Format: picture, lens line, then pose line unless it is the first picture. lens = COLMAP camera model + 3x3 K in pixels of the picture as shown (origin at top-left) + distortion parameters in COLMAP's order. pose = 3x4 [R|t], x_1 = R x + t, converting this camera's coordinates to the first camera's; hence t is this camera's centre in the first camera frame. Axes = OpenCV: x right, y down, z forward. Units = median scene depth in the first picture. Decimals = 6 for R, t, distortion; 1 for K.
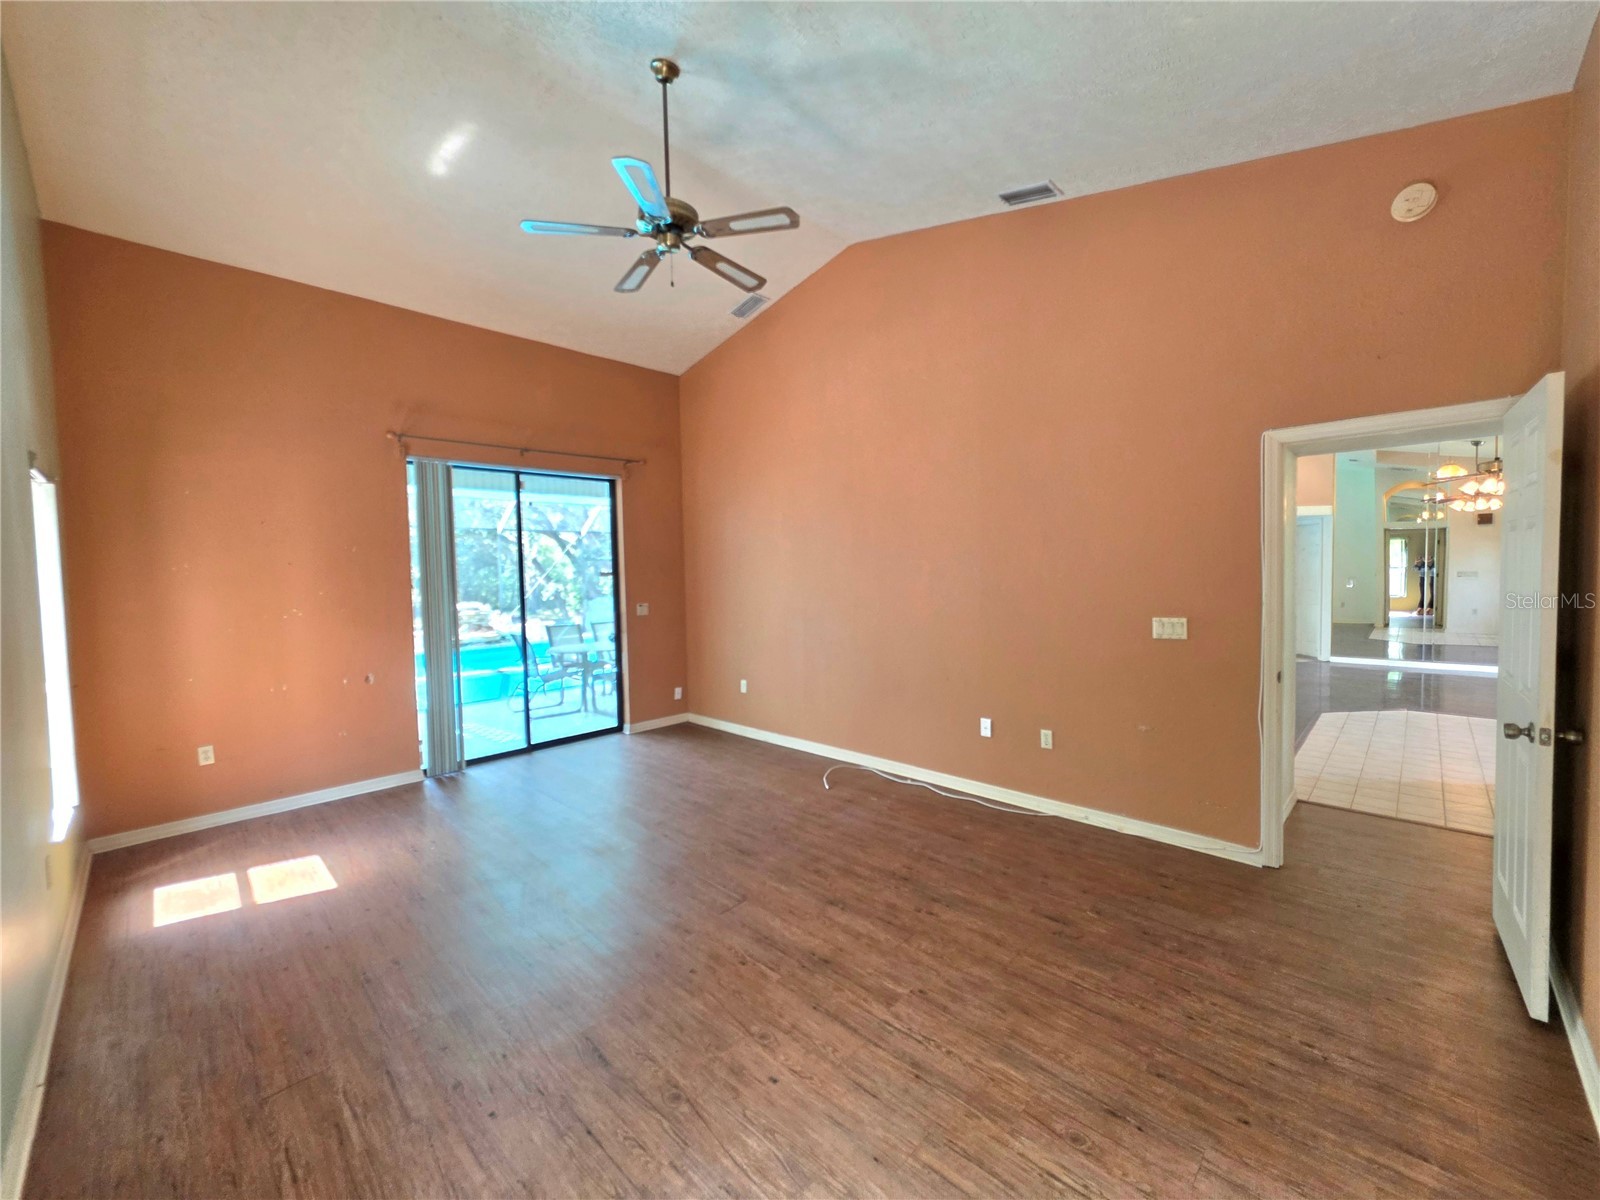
lens RADIAL K [[640.2, 0, 804.4], [0, 640.2, 595.6], [0, 0, 1]] dist [-0.001864, 0.000239]
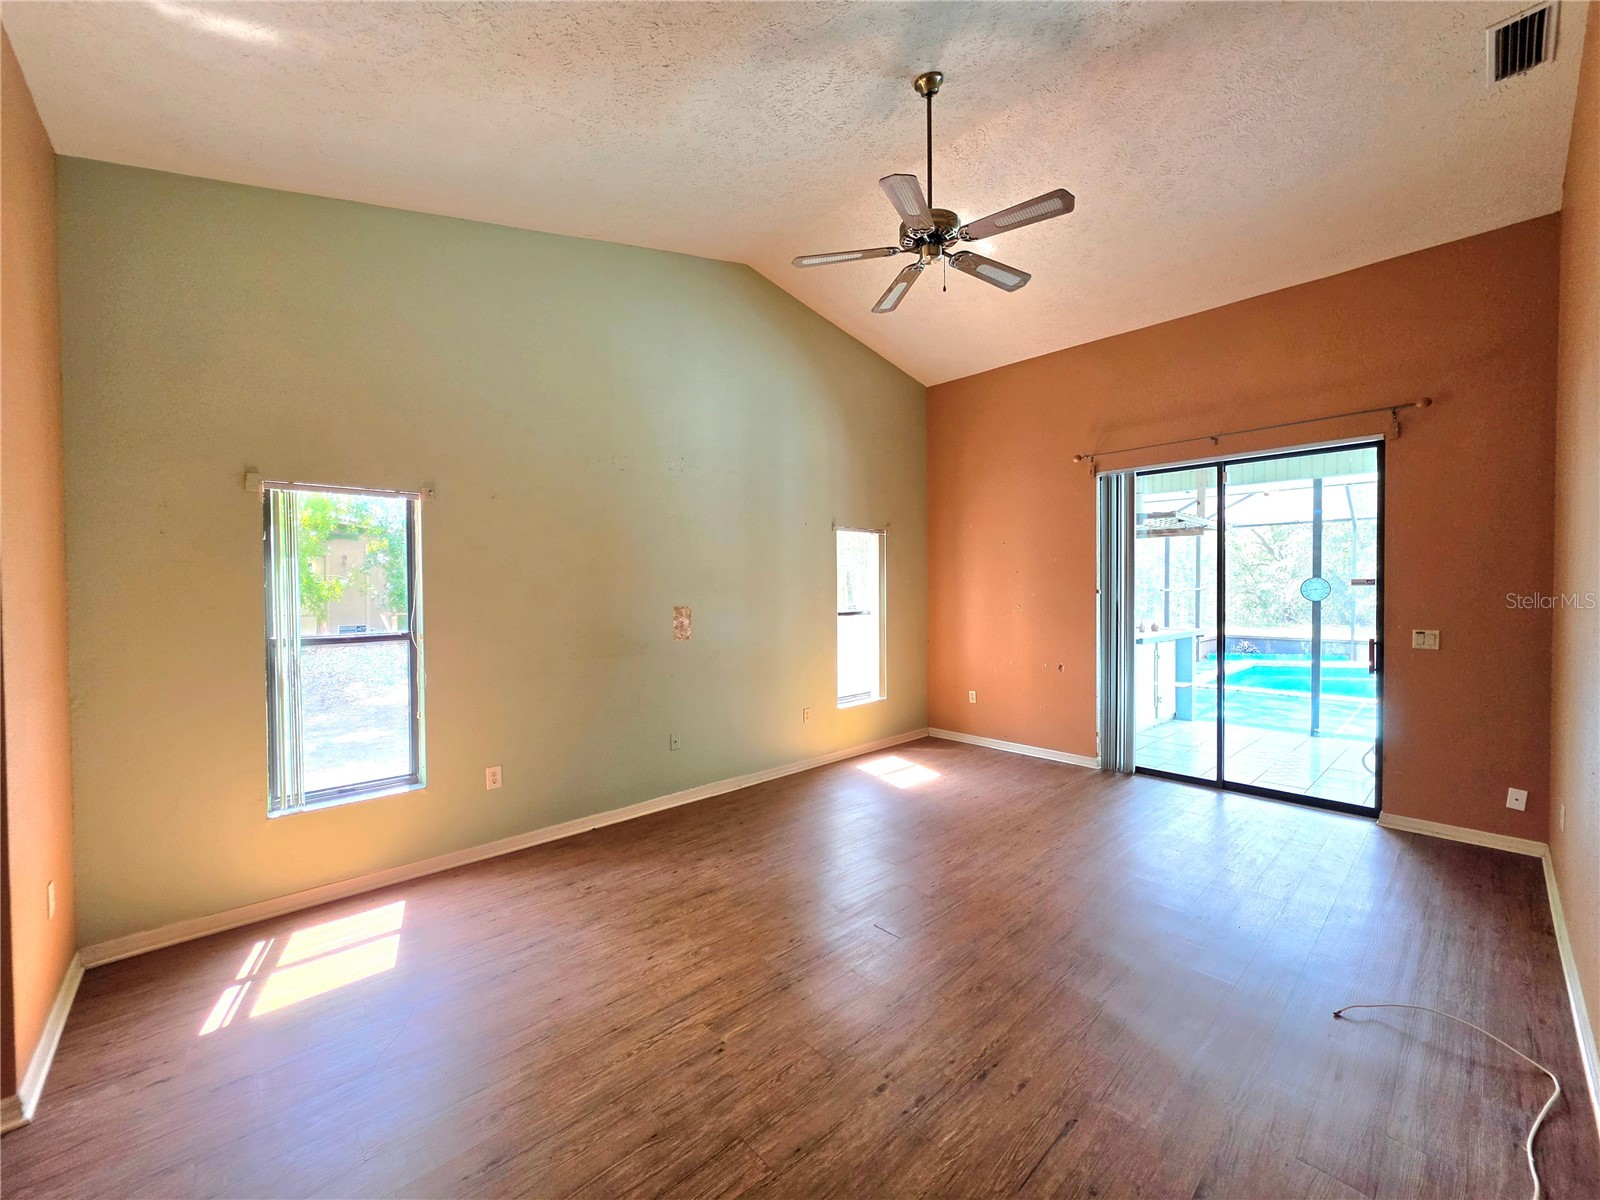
lens RADIAL K [[640.2, 0, 802.6], [0, 640.2, 599.5], [0, 0, 1]] dist [-0.001864, 0.000239]
pose [[-0.054246, 0.044095, -0.997553, 0.773134], [-0.030317, 0.998491, 0.045785, -0.053473], [0.998067, 0.032727, -0.052828, 0.831860]]
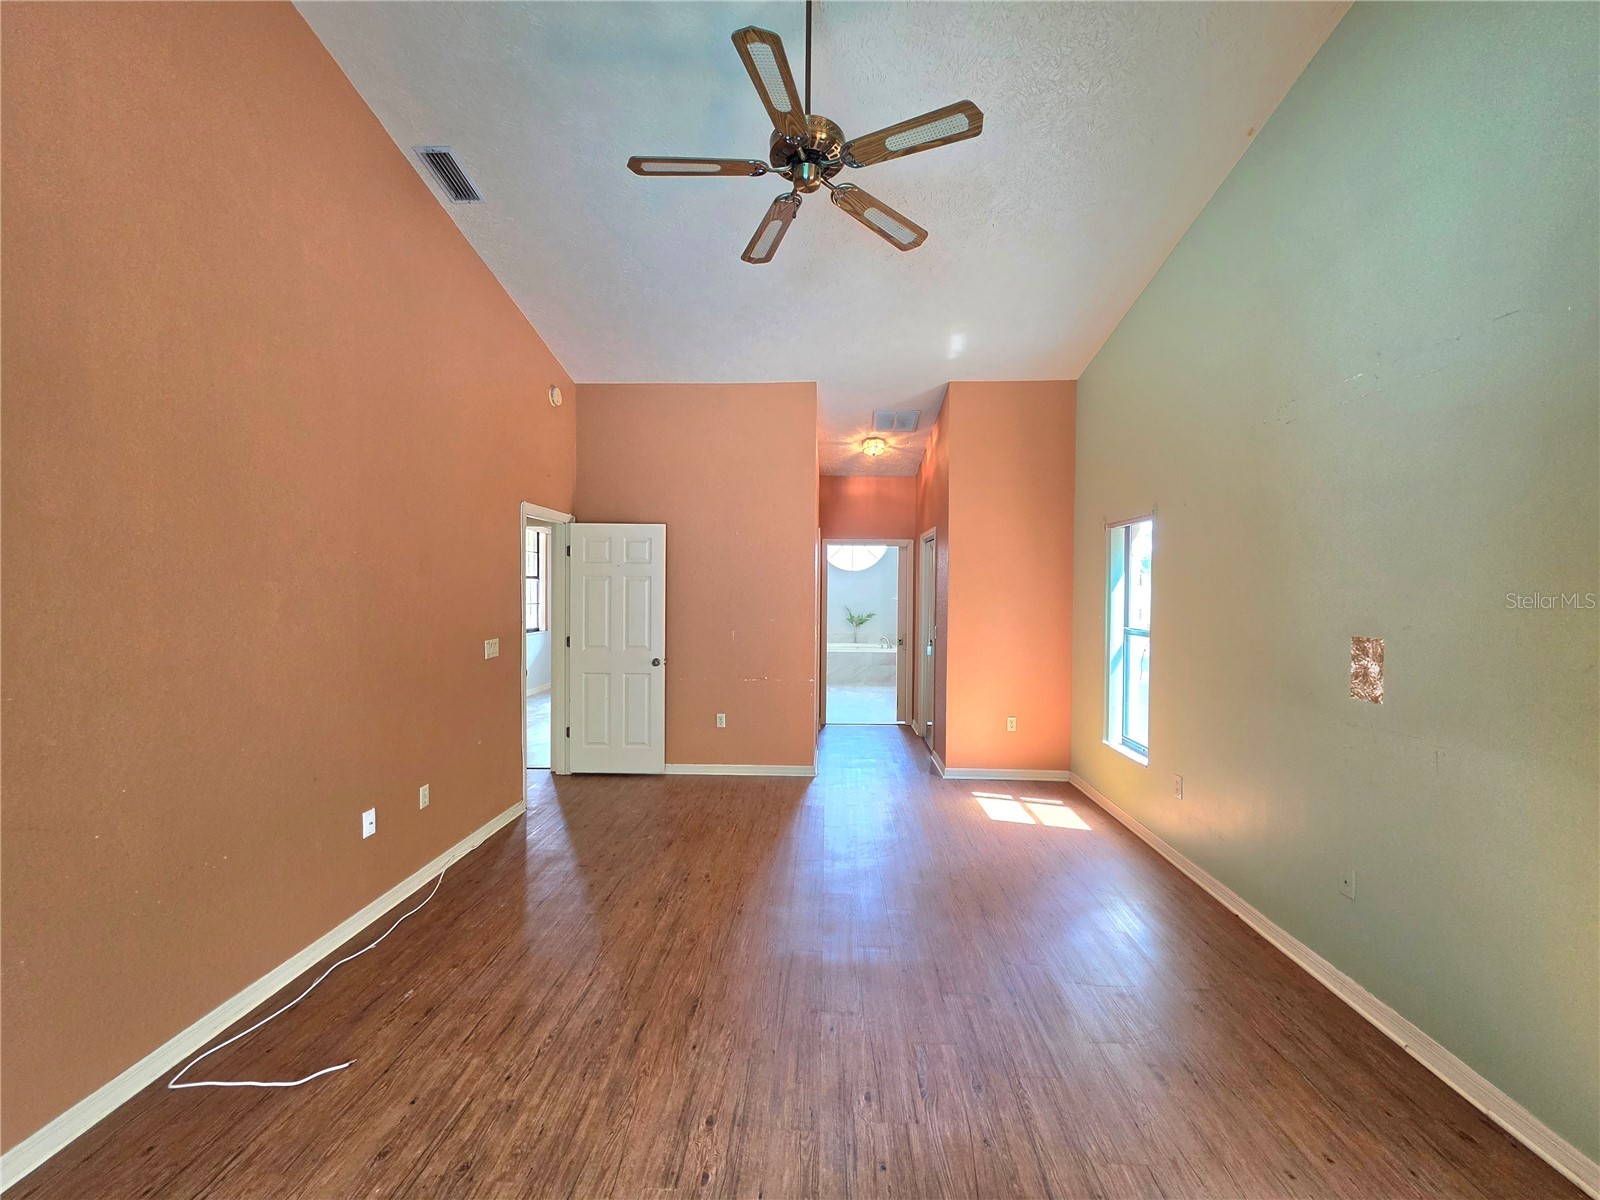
lens RADIAL K [[640.2, 0, 805.5], [0, 640.2, 600.2], [0, 0, 1]] dist [-0.001864, 0.000239]
pose [[-0.672172, 0.003619, 0.740386, -0.749571], [0.037736, 0.998856, 0.029377, -0.055382], [-0.739433, 0.047686, -0.671539, 1.478324]]
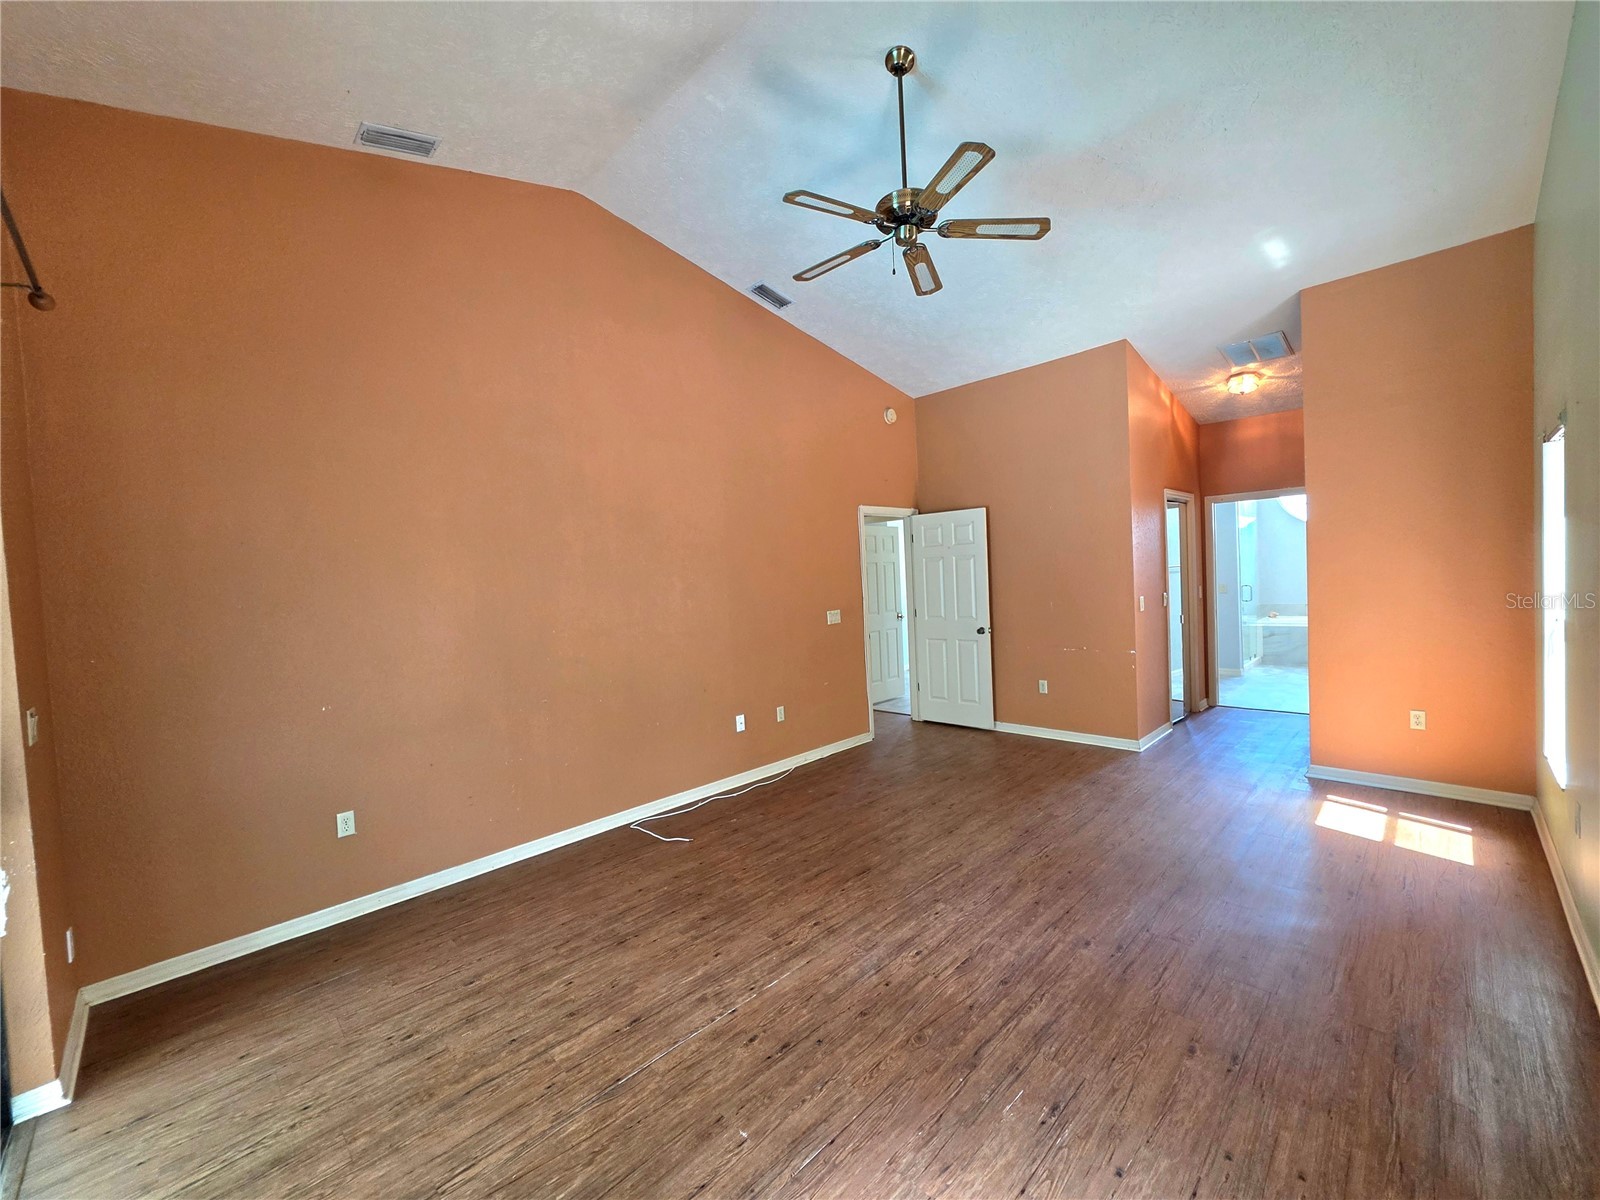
lens RADIAL K [[640.2, 0, 809.3], [0, 640.2, 599.0], [0, 0, 1]] dist [-0.001864, 0.000239]
pose [[0.011195, -0.016818, 0.999796, -1.138830], [0.090851, 0.995740, 0.015732, -0.028011], [-0.995802, 0.090656, 0.012675, 1.127788]]
